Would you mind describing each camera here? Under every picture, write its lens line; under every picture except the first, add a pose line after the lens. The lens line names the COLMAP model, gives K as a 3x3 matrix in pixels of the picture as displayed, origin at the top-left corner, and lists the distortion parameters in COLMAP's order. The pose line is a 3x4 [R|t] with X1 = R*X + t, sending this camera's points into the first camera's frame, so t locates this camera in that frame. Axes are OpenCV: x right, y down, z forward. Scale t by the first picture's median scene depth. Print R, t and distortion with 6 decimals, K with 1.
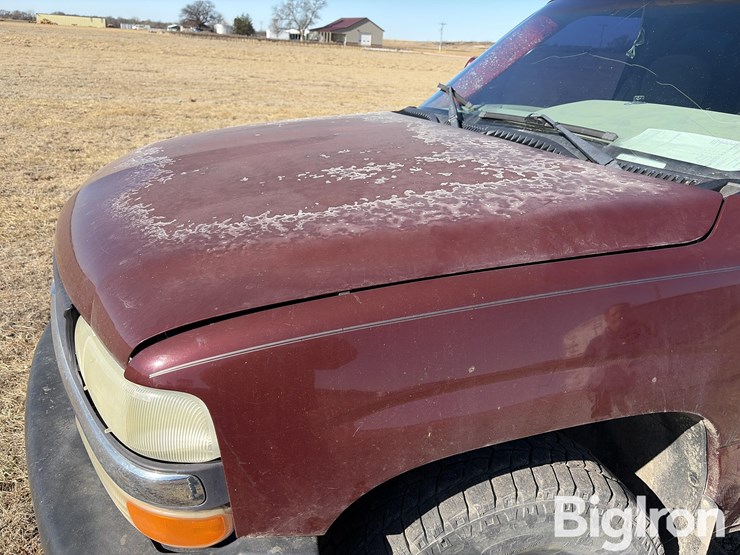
lens RADIAL K [[550.2, 0, 371.8], [0, 550.2, 275.6], [0, 0, 1]] dist [0.059783, -0.070698]
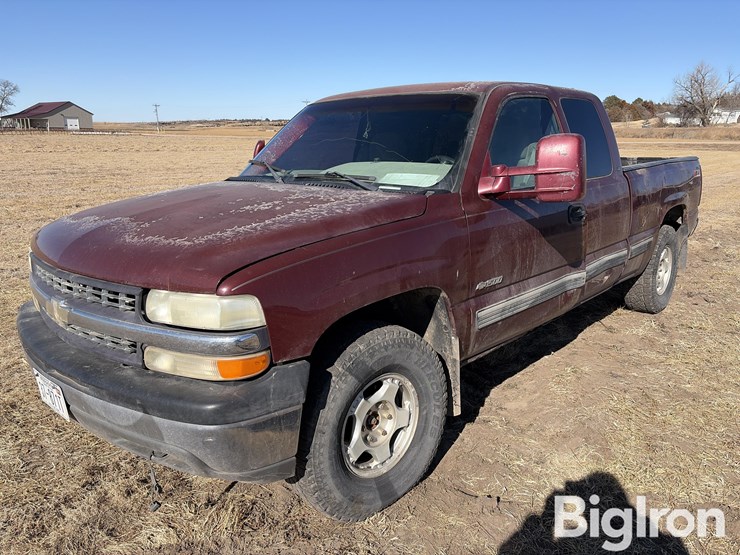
lens RADIAL K [[550.2, 0, 371.8], [0, 550.2, 275.6], [0, 0, 1]] dist [0.059783, -0.070698]
pose [[0.889254, -0.167461, 0.425658, -0.394068], [0.218516, 0.973047, -0.073696, 0.194089], [-0.401844, 0.158547, 0.901878, -0.601807]]
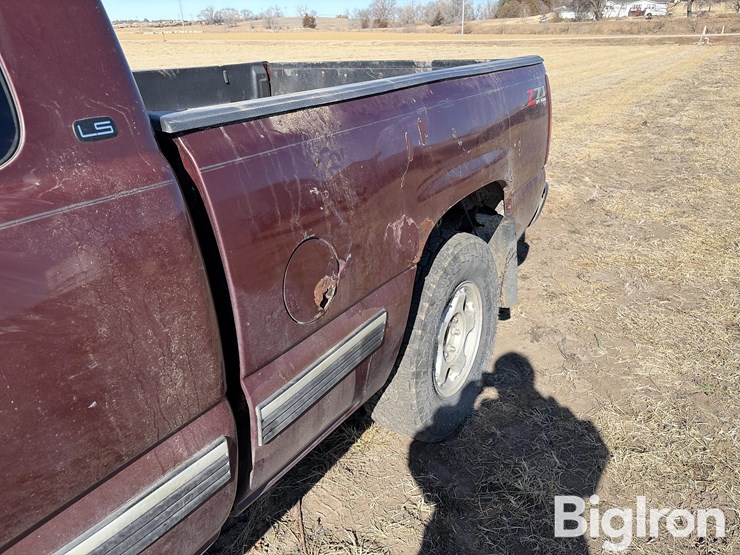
lens RADIAL K [[559.0, 0, 370.0], [0, 559.0, 277.5], [0, 0, 1]] dist [0.009734, -0.006596]
pose [[0.799553, -0.304022, 0.517963, 1.499168], [0.284432, 0.951247, 0.119278, -0.057339], [-0.528974, 0.051957, 0.847046, 0.475427]]
